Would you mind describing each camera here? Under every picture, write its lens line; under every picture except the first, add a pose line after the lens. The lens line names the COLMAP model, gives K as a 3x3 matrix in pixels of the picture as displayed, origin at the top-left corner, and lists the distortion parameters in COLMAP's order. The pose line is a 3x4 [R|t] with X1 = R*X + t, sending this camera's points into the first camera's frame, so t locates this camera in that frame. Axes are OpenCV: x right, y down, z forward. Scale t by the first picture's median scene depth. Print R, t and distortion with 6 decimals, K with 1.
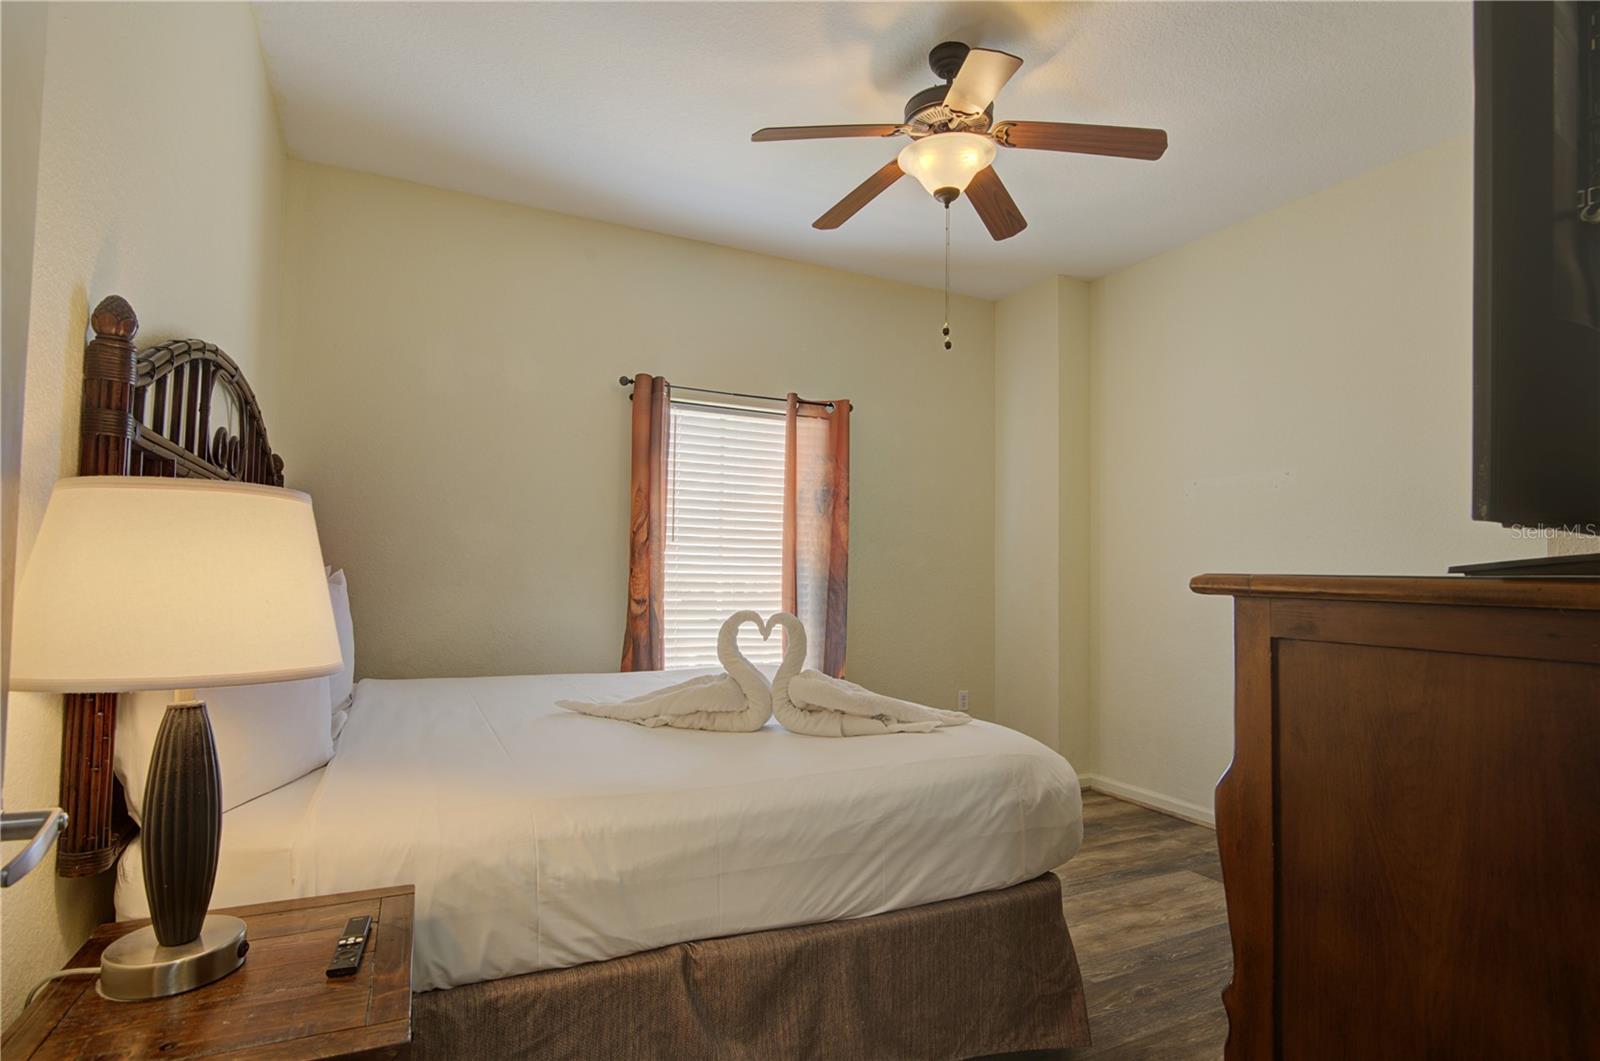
lens RADIAL K [[826.9, 0, 800.0], [0, 826.9, 530.5], [0, 0, 1]] dist [0.006372, -0.009074]
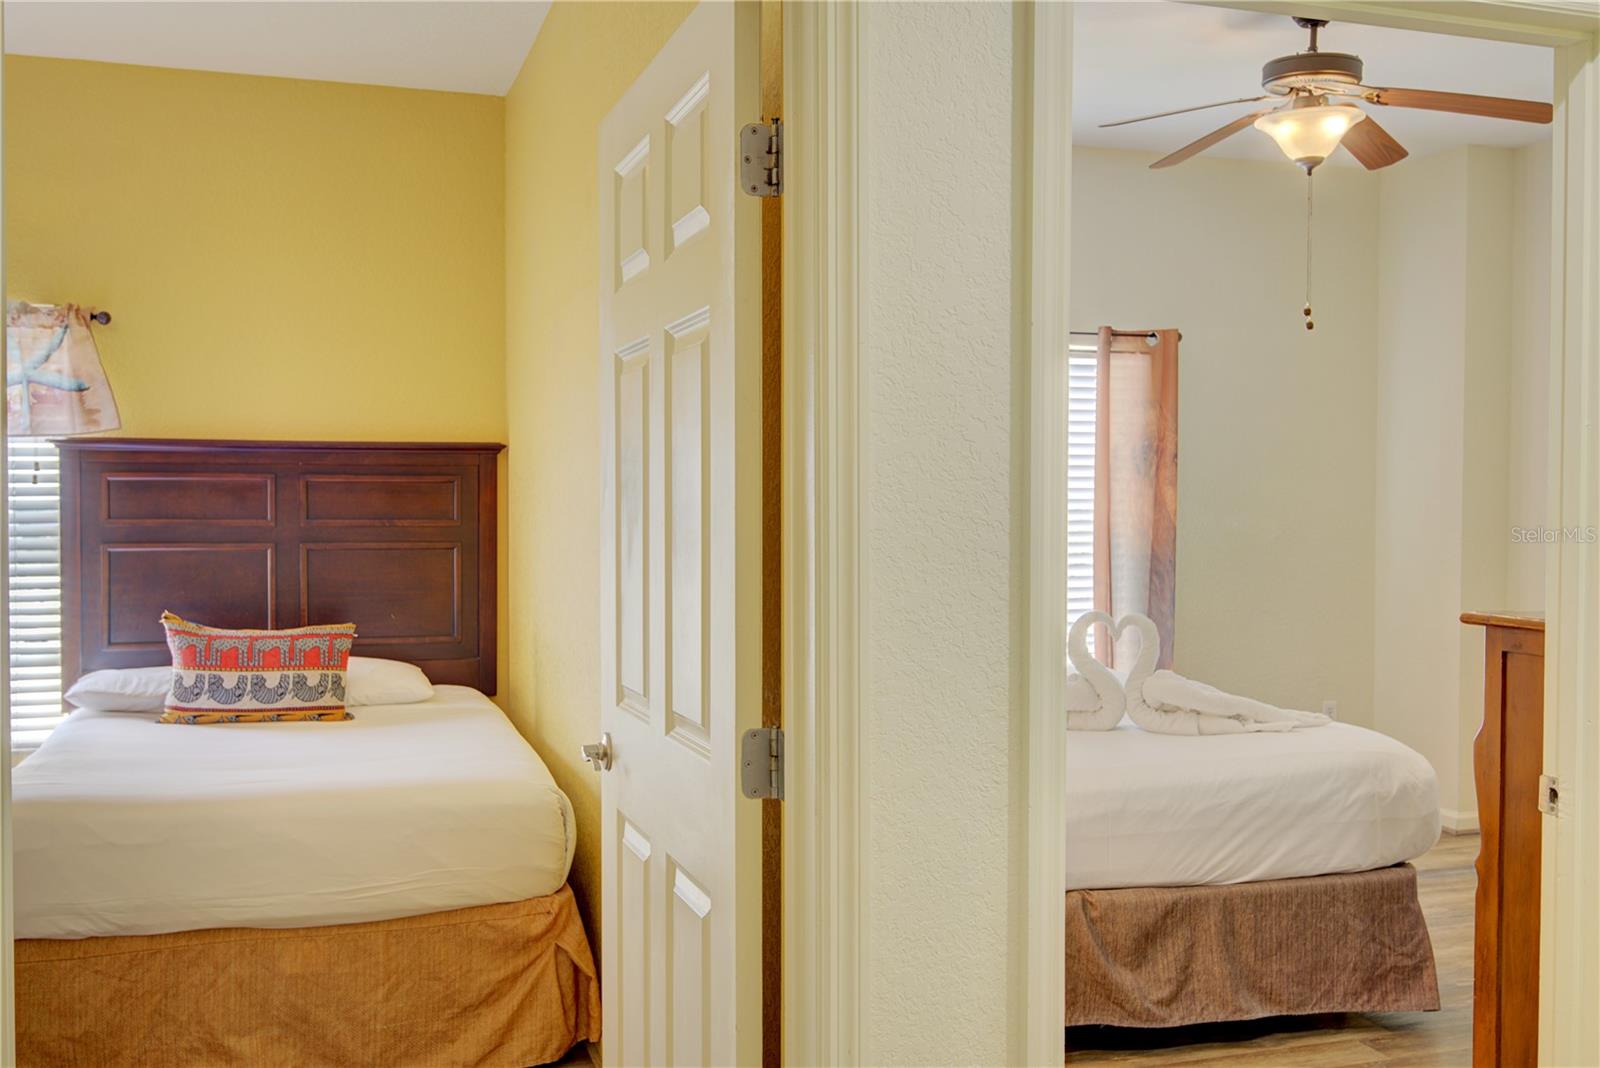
lens RADIAL K [[1505.3, 0, 798.7], [0, 1505.3, 542.6], [0, 0, 1]] dist [0.007915, 0.002808]
pose [[0.988619, -0.007336, -0.150262, -0.175327], [0.019210, 0.996790, 0.077723, -0.160321], [0.149209, -0.079725, 0.985586, -0.998826]]
